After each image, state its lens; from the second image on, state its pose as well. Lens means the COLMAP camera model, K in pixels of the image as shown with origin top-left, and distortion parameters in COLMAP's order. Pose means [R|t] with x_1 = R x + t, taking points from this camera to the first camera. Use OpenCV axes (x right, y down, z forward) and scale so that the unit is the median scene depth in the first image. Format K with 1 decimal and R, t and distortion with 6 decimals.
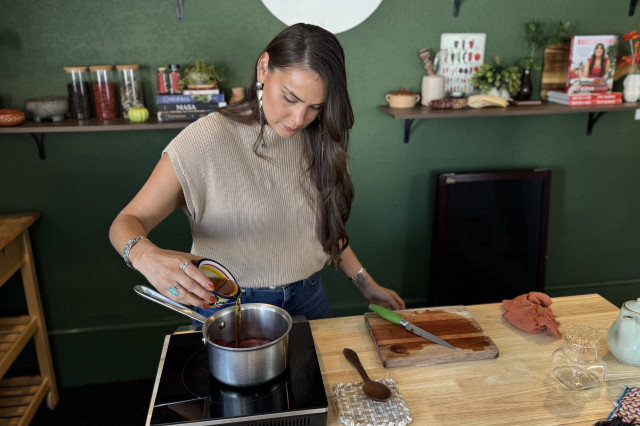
lens RADIAL K [[548.6, 0, 320.0], [0, 548.6, 213.0], [0, 0, 1]] dist [0.006666, -0.005146]
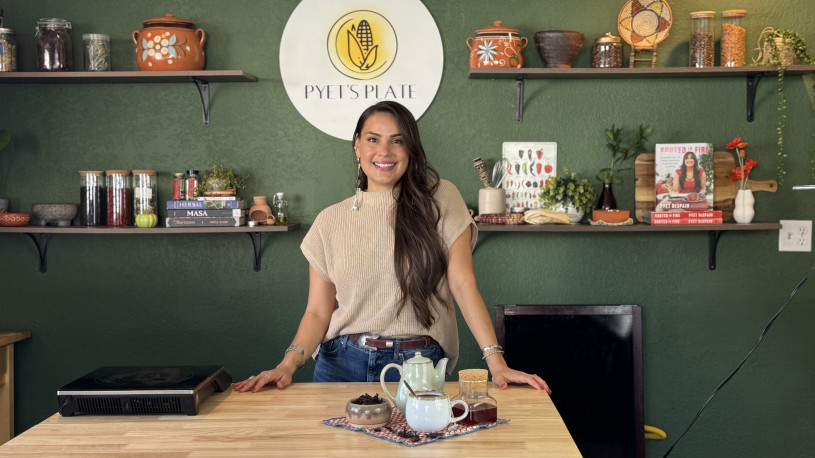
lens RADIAL K [[1055.8, 0, 407.5], [0, 1055.8, 229.0], [0, 0, 1]] dist [0.149276, -0.005381]
pose [[0.983044, 0.017010, -0.182578, 0.385627], [-0.064891, 0.963528, -0.259621, 0.245023], [0.171503, 0.267067, 0.948294, -0.559327]]
